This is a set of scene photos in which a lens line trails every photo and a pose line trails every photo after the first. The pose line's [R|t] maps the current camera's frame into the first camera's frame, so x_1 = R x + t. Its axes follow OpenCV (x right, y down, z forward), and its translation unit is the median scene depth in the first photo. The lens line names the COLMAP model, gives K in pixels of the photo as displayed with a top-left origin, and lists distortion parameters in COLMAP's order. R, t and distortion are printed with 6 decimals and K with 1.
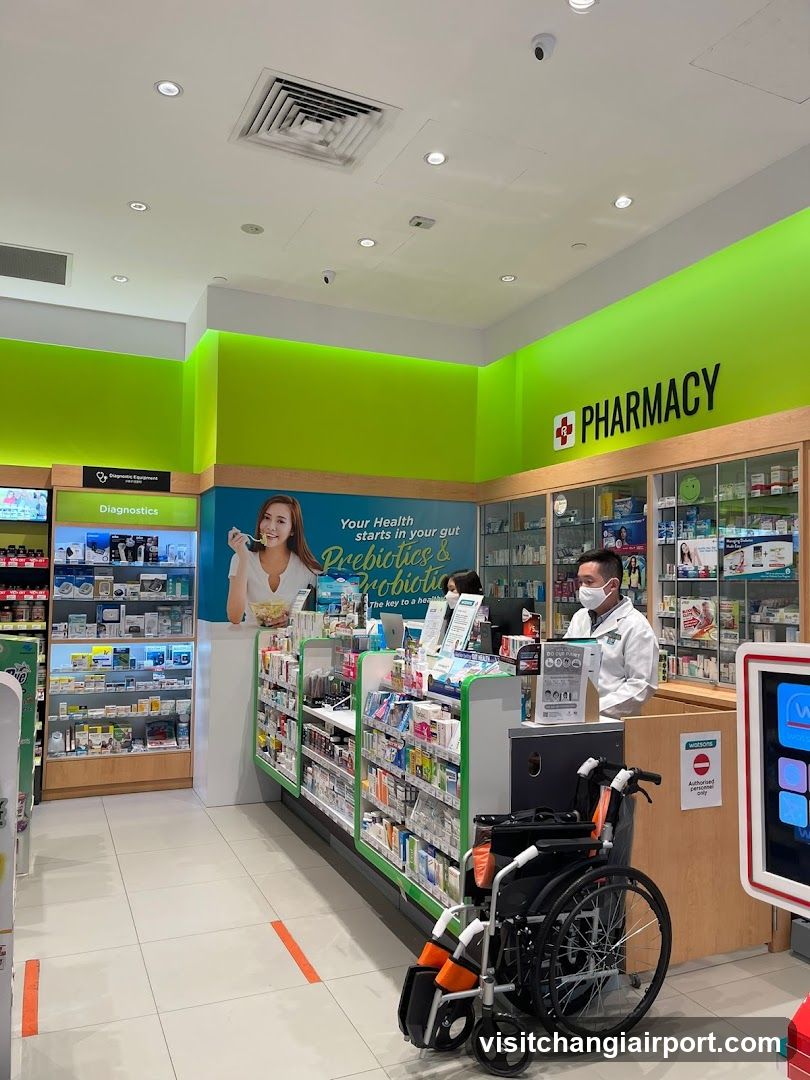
lens RADIAL K [[848.2, 0, 405.0], [0, 848.2, 540.0], [0, 0, 1]] dist [0.078735, -0.000329]
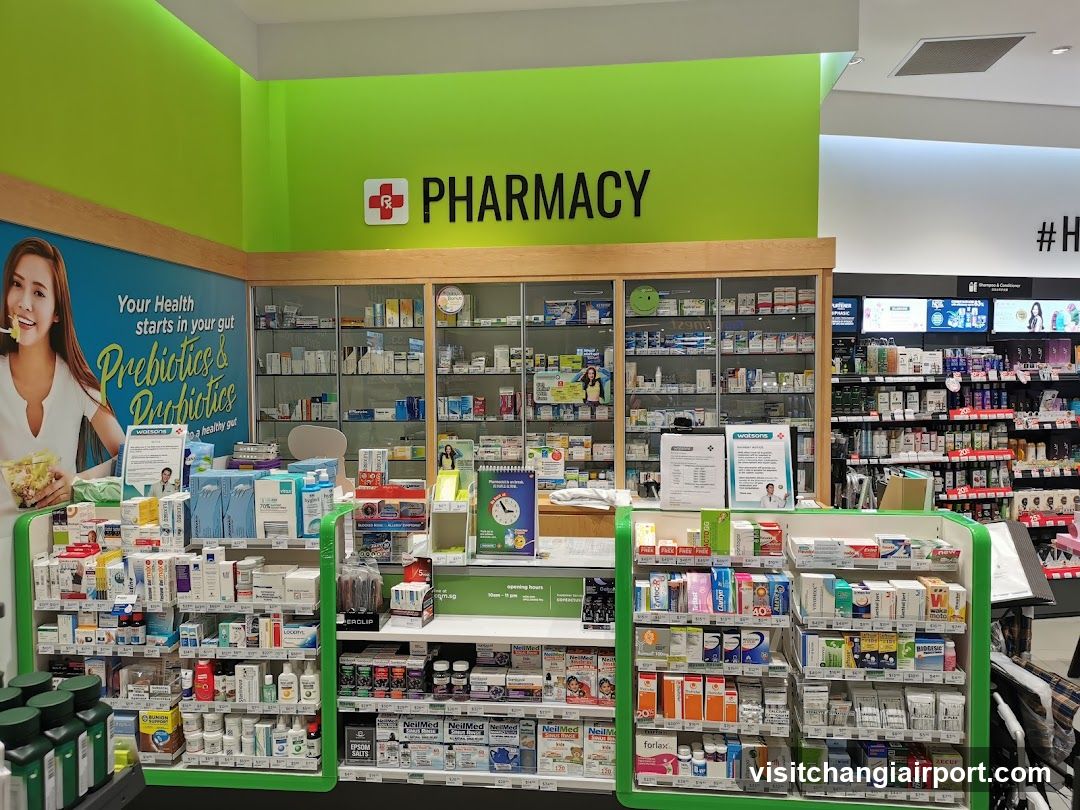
lens RADIAL K [[848.2, 0, 540.0], [0, 848.2, 405.0], [0, 0, 1]] dist [0.078735, -0.000329]
pose [[0.491891, -0.046621, 0.869408, -0.453950], [-0.035423, 0.996667, 0.073487, -0.004521], [-0.869936, -0.066945, 0.488600, 0.502117]]
